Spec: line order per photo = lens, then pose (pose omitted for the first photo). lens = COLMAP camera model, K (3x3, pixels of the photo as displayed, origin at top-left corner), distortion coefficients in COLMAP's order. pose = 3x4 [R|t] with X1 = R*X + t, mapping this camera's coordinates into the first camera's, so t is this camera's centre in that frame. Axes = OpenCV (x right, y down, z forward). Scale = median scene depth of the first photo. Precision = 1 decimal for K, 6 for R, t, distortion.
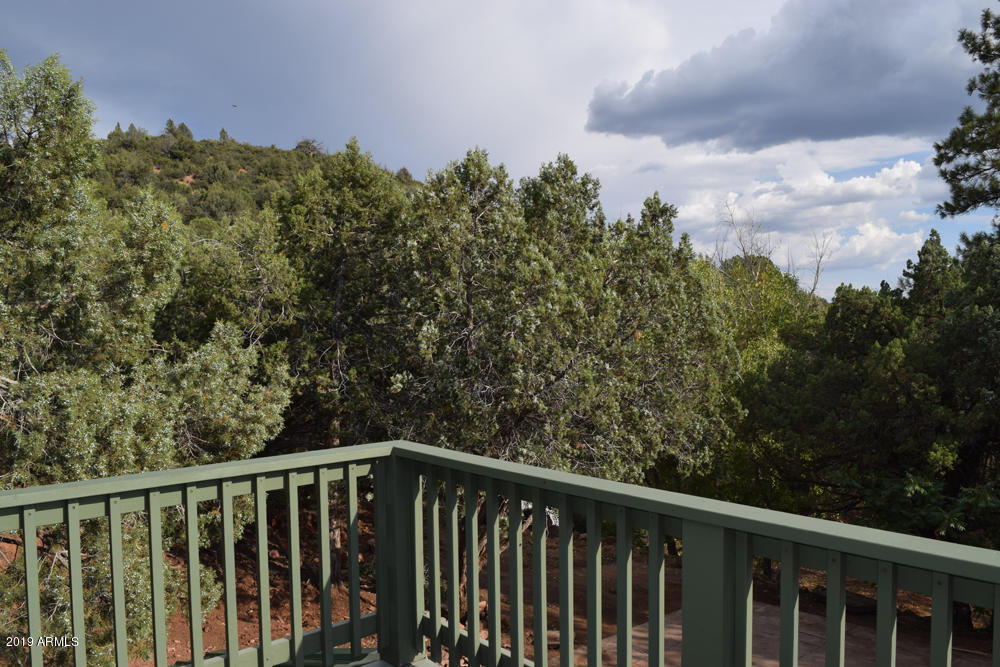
lens RADIAL K [[788.4, 0, 496.9], [0, 788.4, 330.9], [0, 0, 1]] dist [-0.095383, 0.023779]
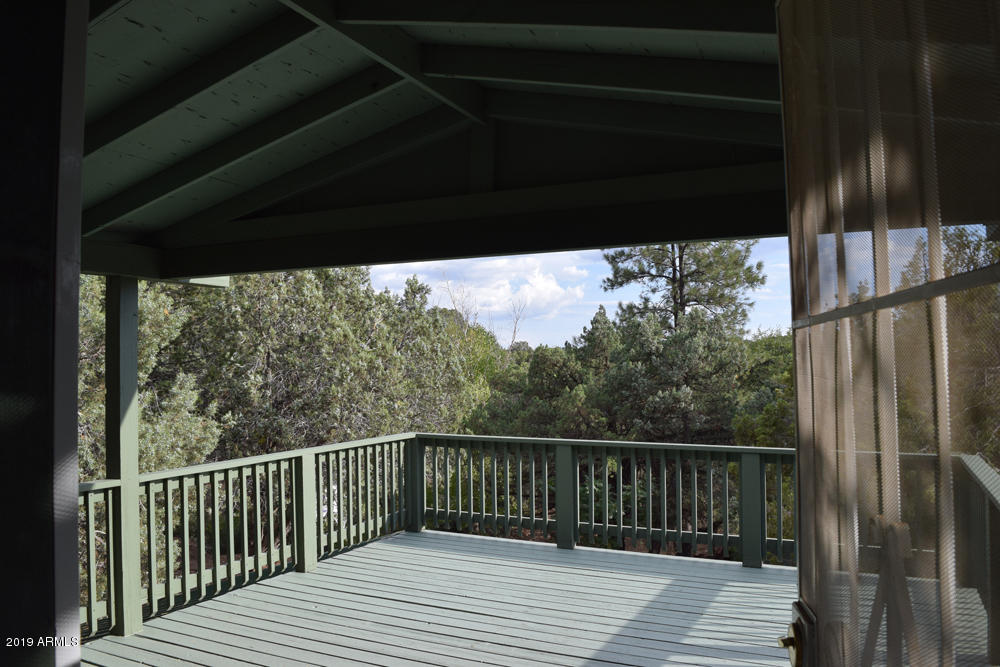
lens RADIAL K [[788.4, 0, 496.9], [0, 788.4, 330.9], [0, 0, 1]] dist [-0.095383, 0.023779]
pose [[0.921862, 0.024346, 0.386754, -0.162527], [-0.002254, 0.998344, -0.057474, -0.004442], [-0.387513, 0.052111, 0.920390, -0.248412]]
